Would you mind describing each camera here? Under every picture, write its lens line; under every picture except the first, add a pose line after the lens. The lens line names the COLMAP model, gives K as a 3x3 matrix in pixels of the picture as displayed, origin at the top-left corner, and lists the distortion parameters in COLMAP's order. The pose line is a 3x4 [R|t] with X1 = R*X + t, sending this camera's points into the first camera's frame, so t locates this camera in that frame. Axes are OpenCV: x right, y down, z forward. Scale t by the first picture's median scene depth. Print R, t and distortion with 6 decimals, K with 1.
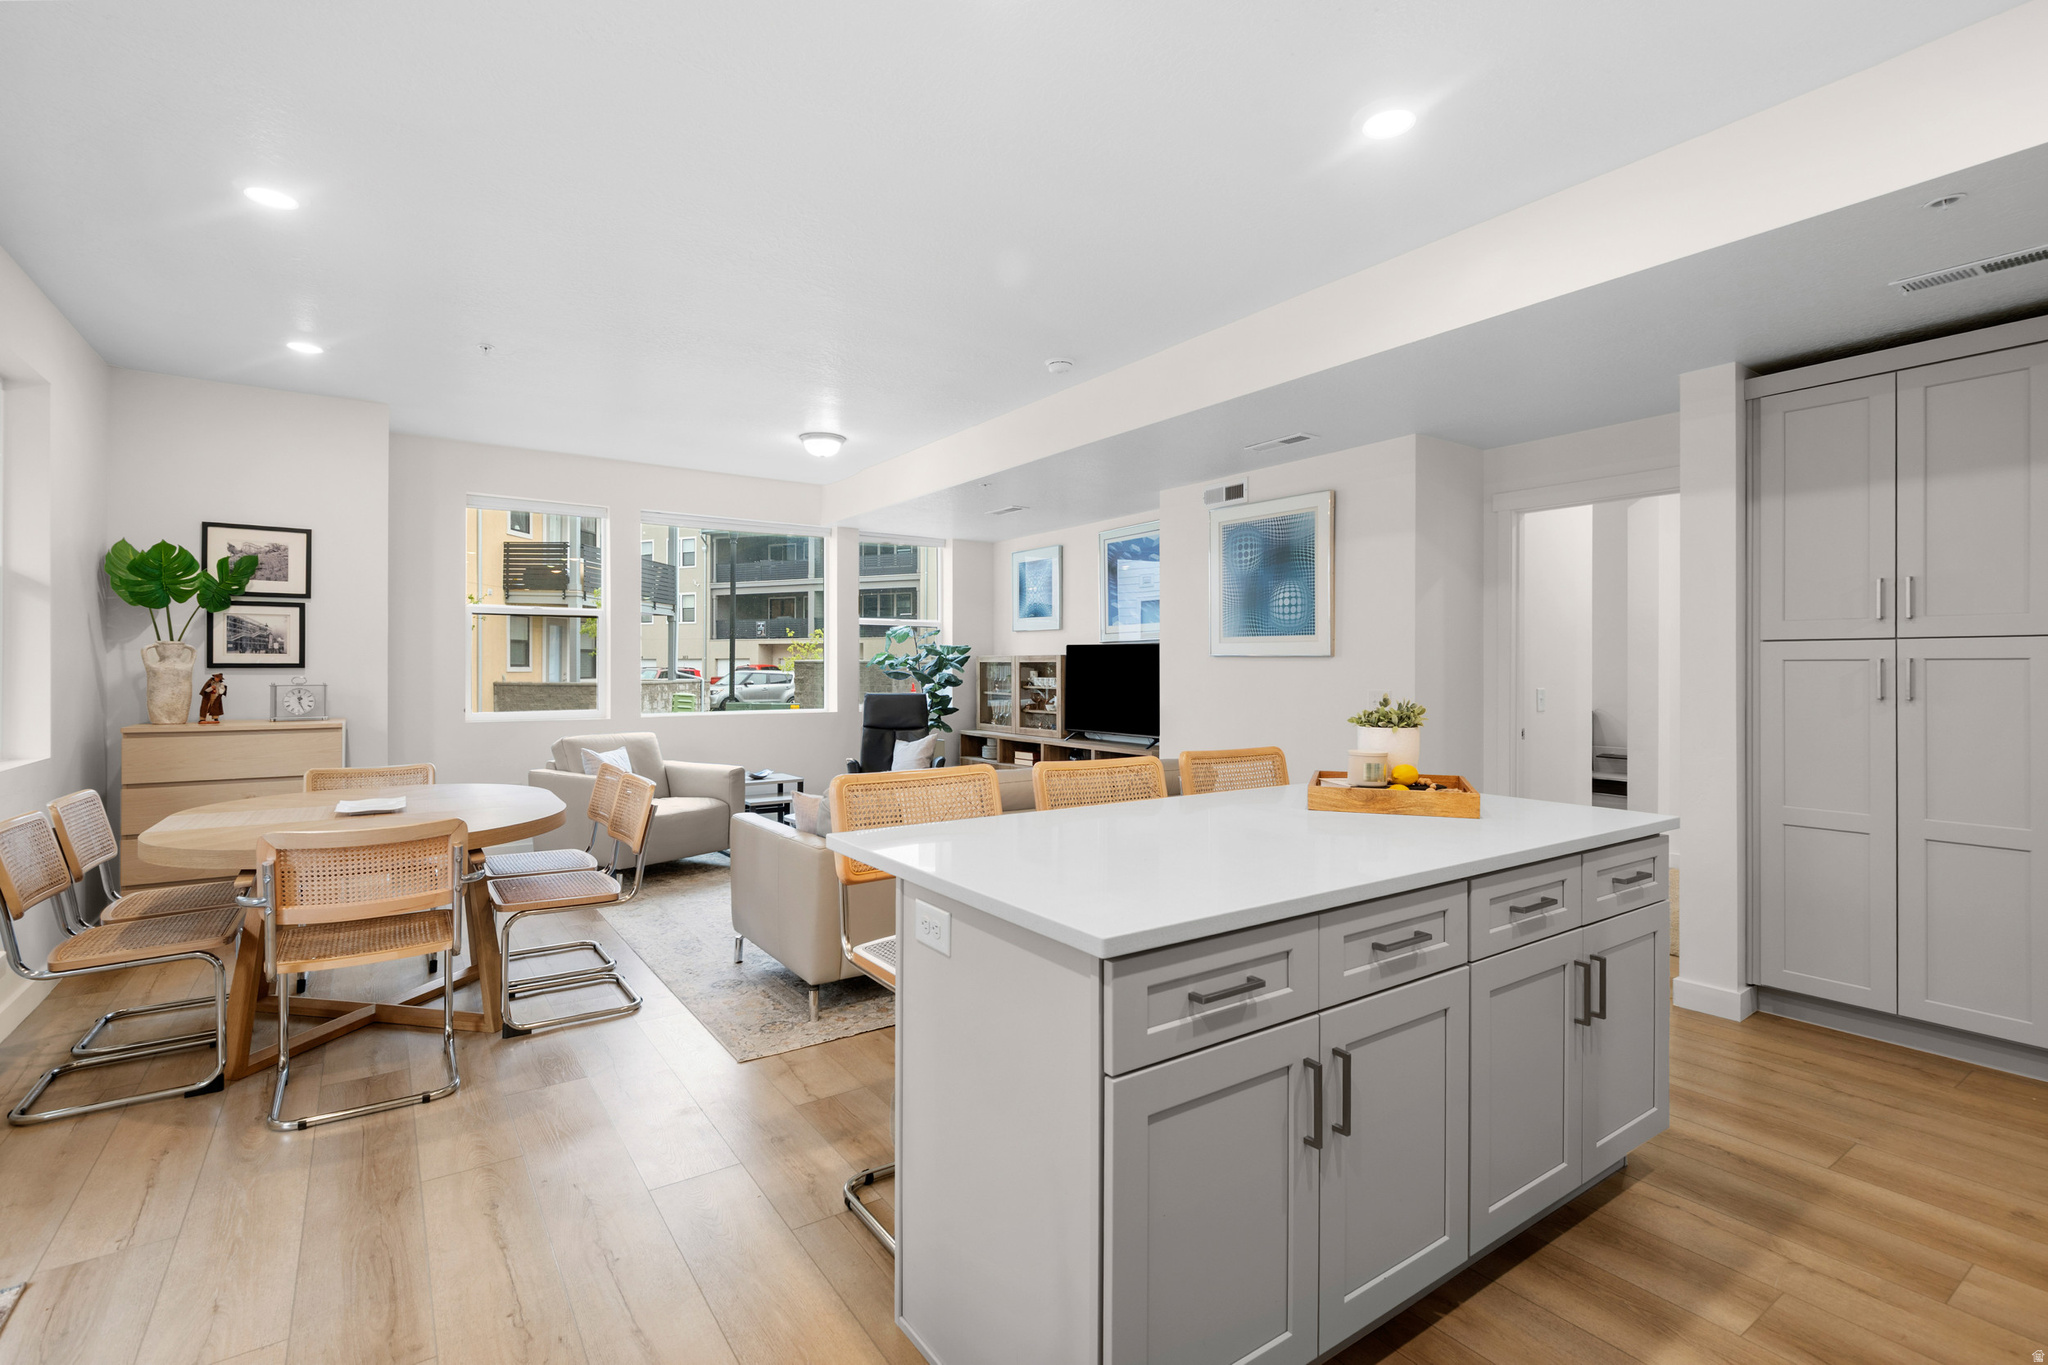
lens RADIAL K [[946.5, 0, 1033.5], [0, 946.5, 670.0], [0, 0, 1]] dist [-0.001511, -0.000027]
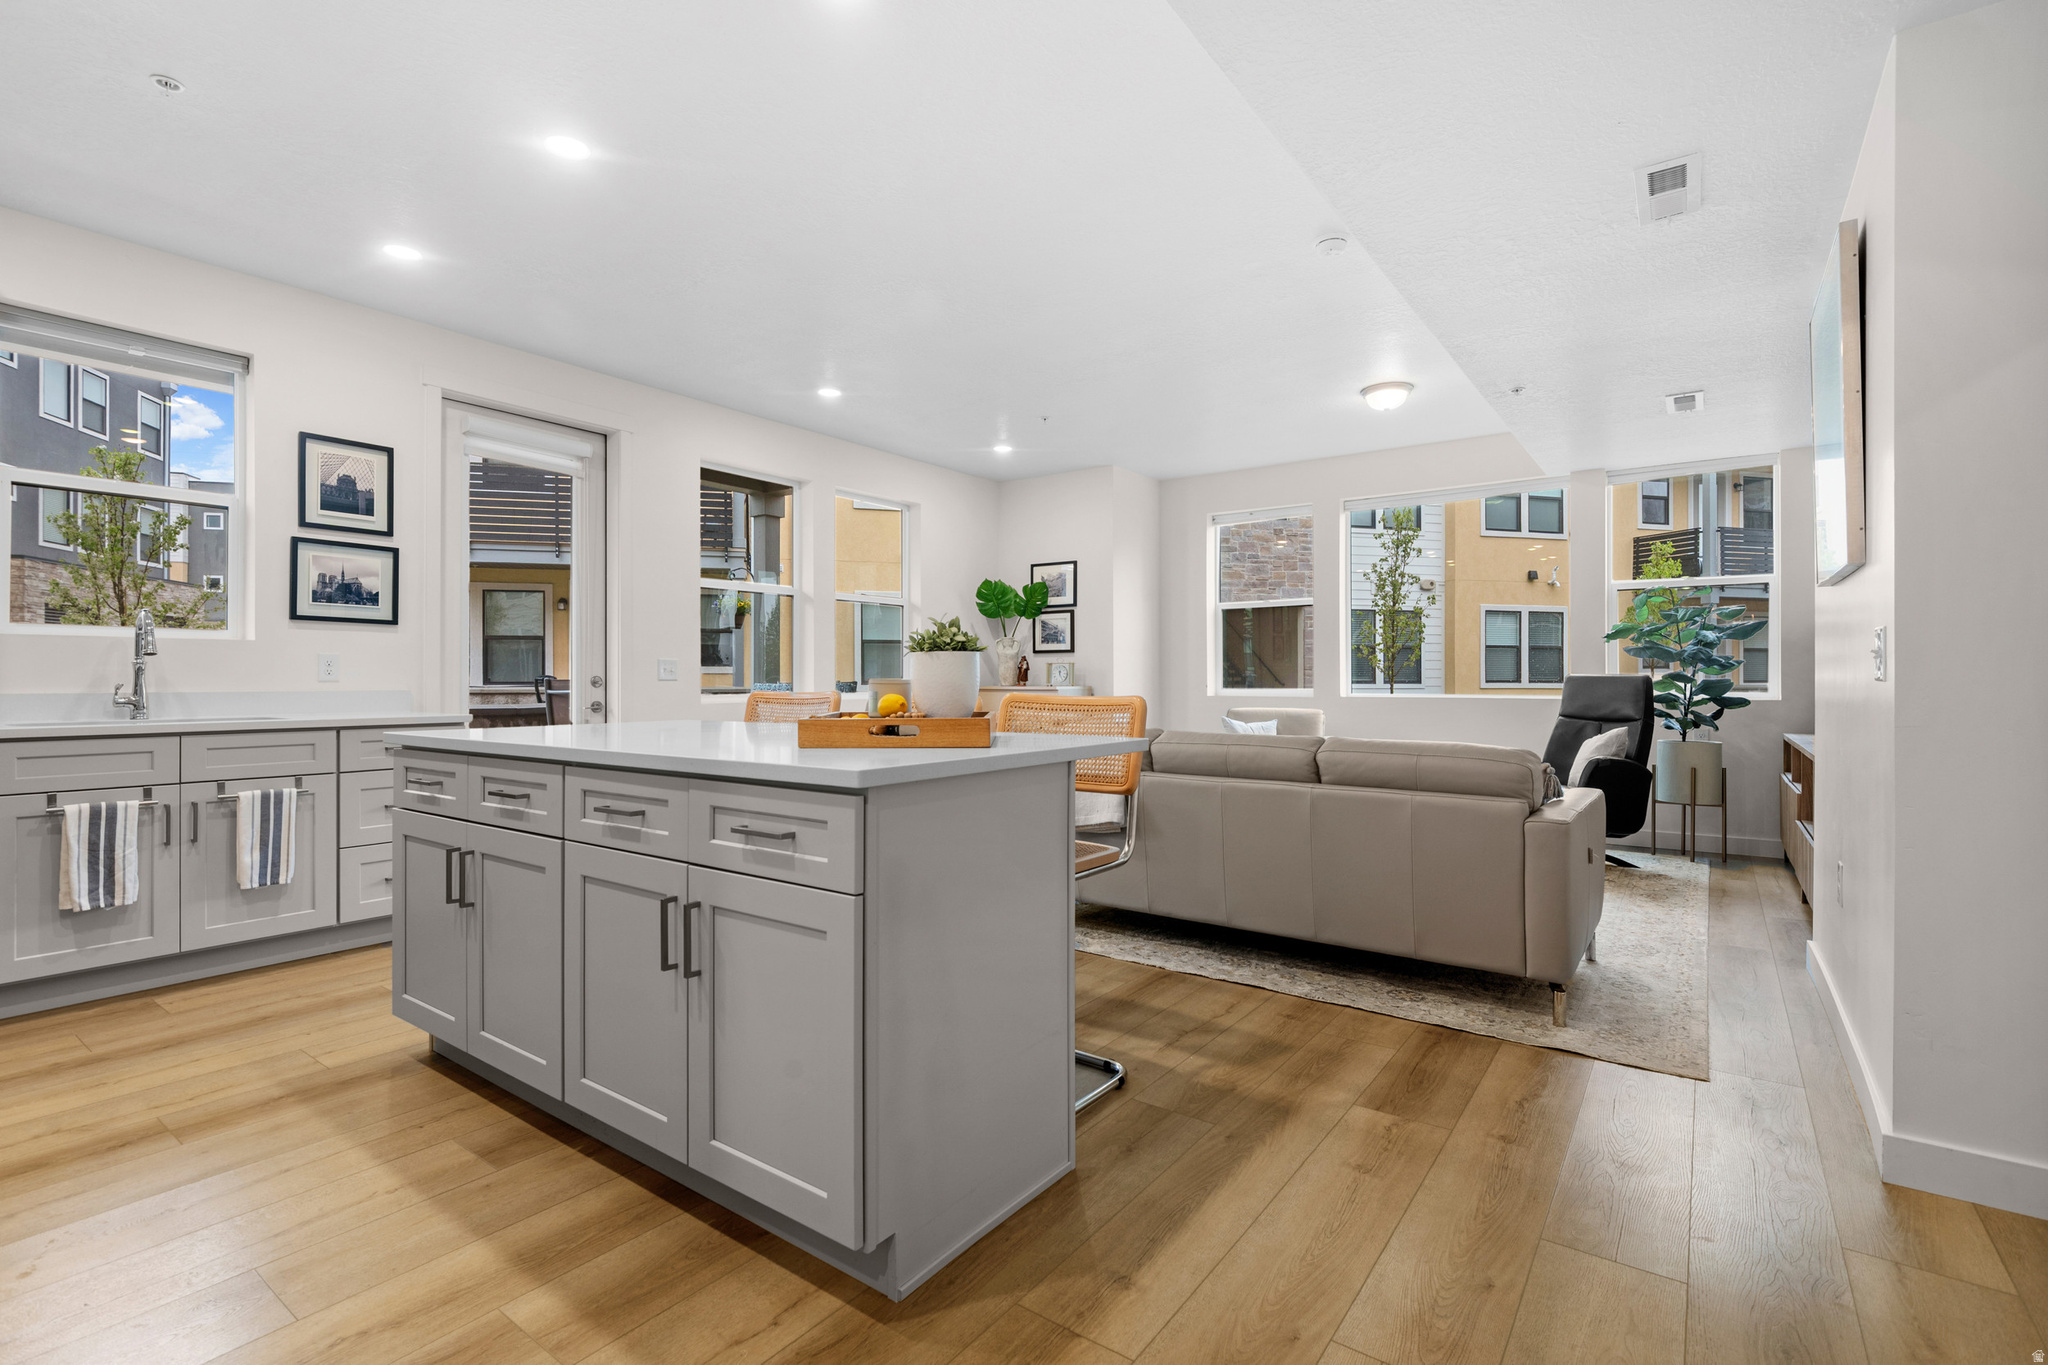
lens RADIAL K [[946.5, 0, 1003.5], [0, 946.5, 677.9], [0, 0, 1]] dist [-0.001511, -0.000027]
pose [[0.302418, -0.005674, -0.953159, 0.522113], [0.000125, 0.999983, -0.005913, 0.038835], [0.953176, 0.001669, 0.302413, 0.357263]]
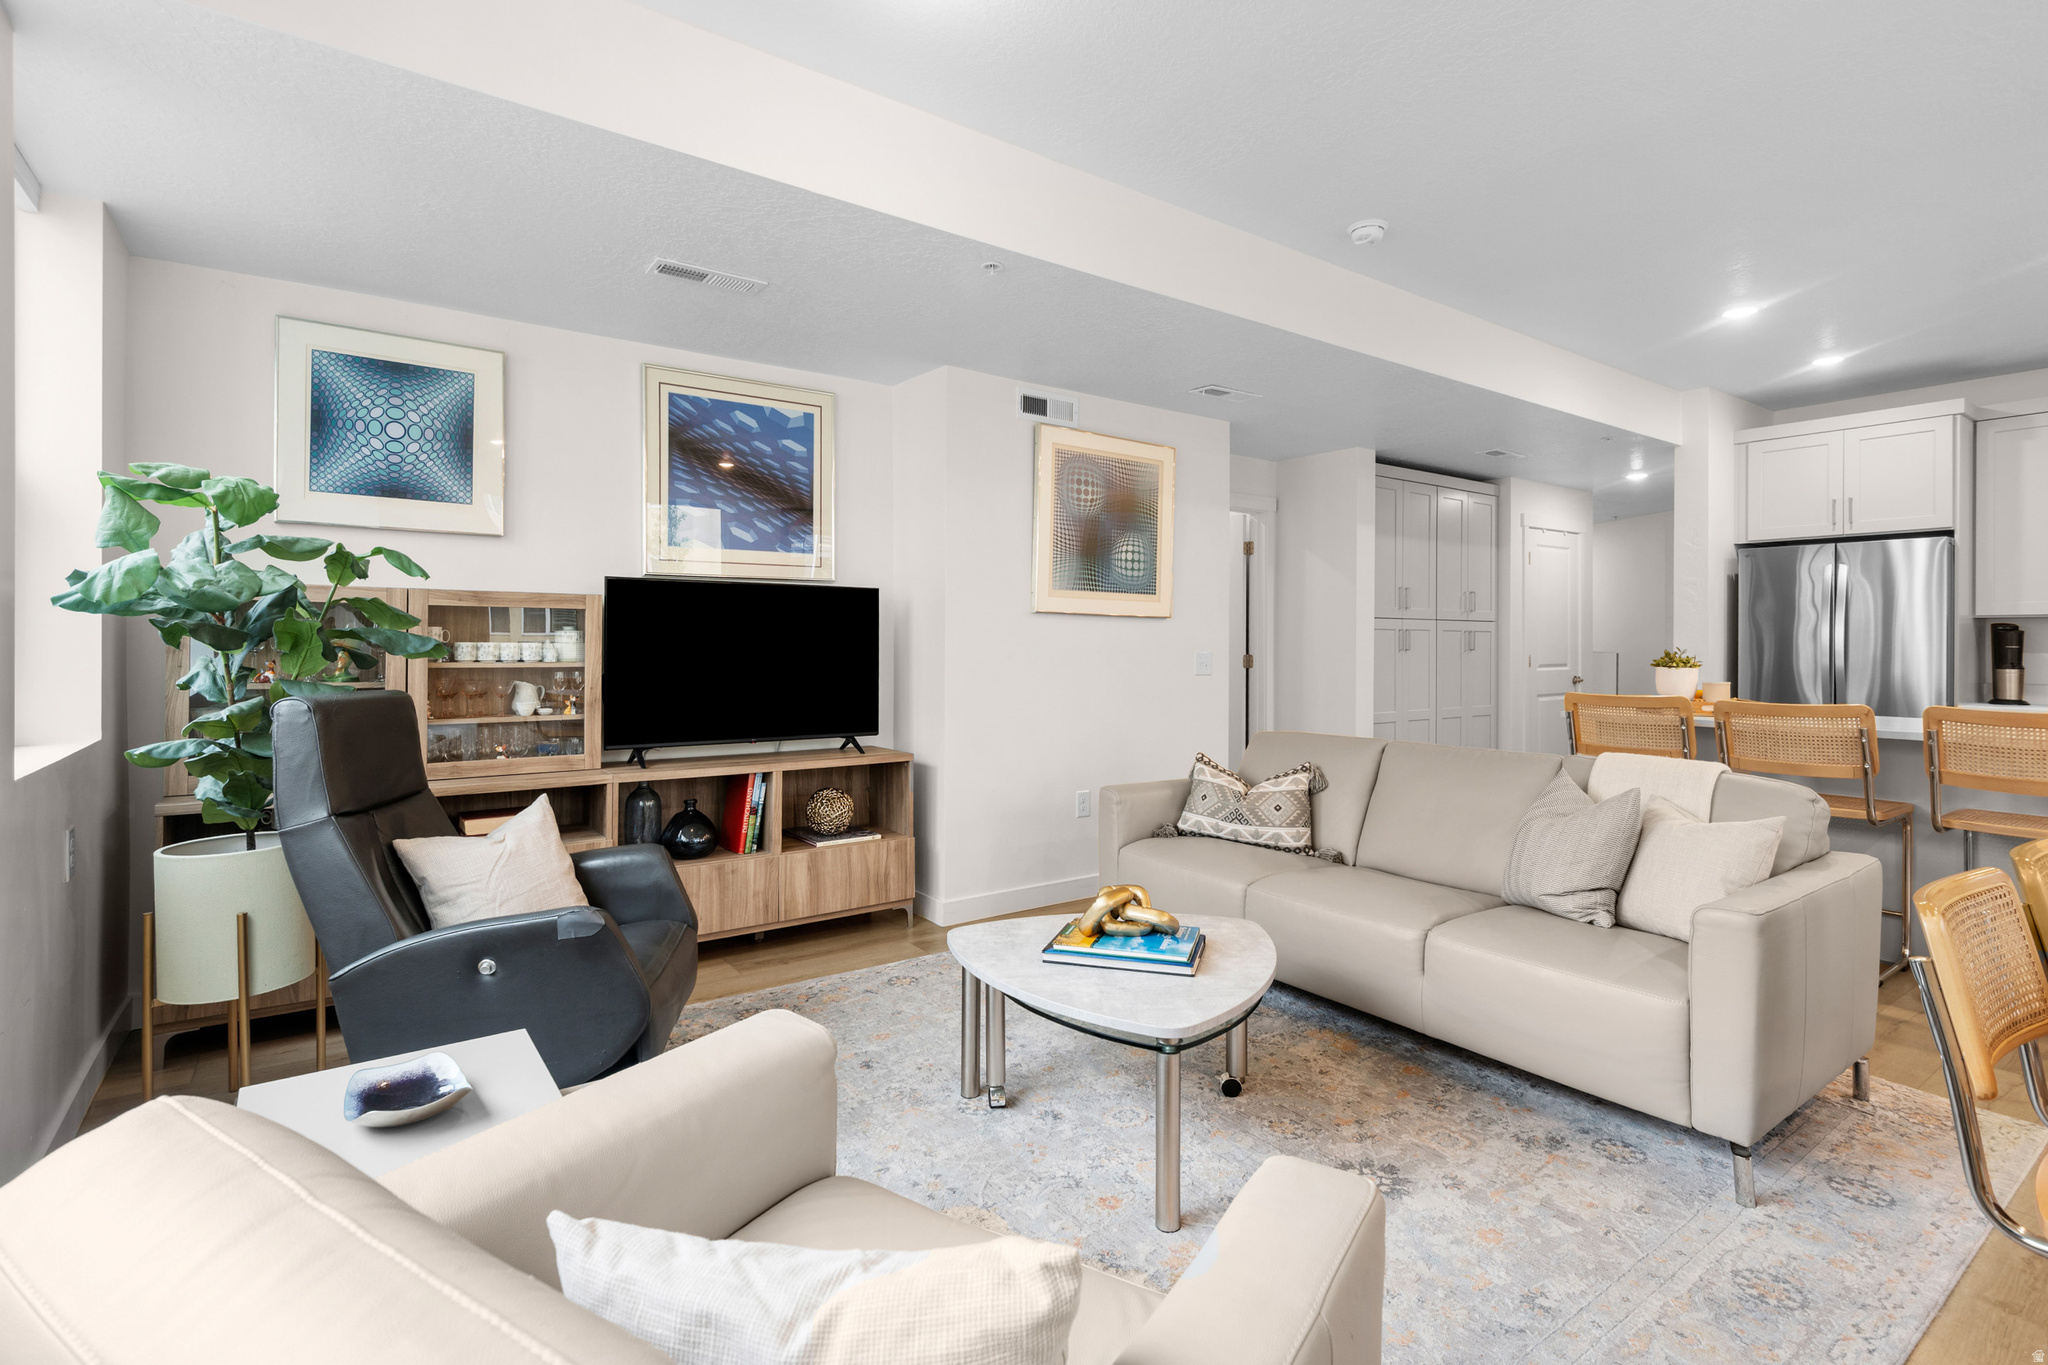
lens RADIAL K [[946.5, 0, 1026.0], [0, 946.5, 674.0], [0, 0, 1]] dist [-0.001511, -0.000027]
pose [[0.001143, -0.029797, 0.999555, -0.538658], [-0.001752, 0.999554, 0.029799, 0.011262], [-0.999998, -0.001785, 0.001091, 0.928824]]
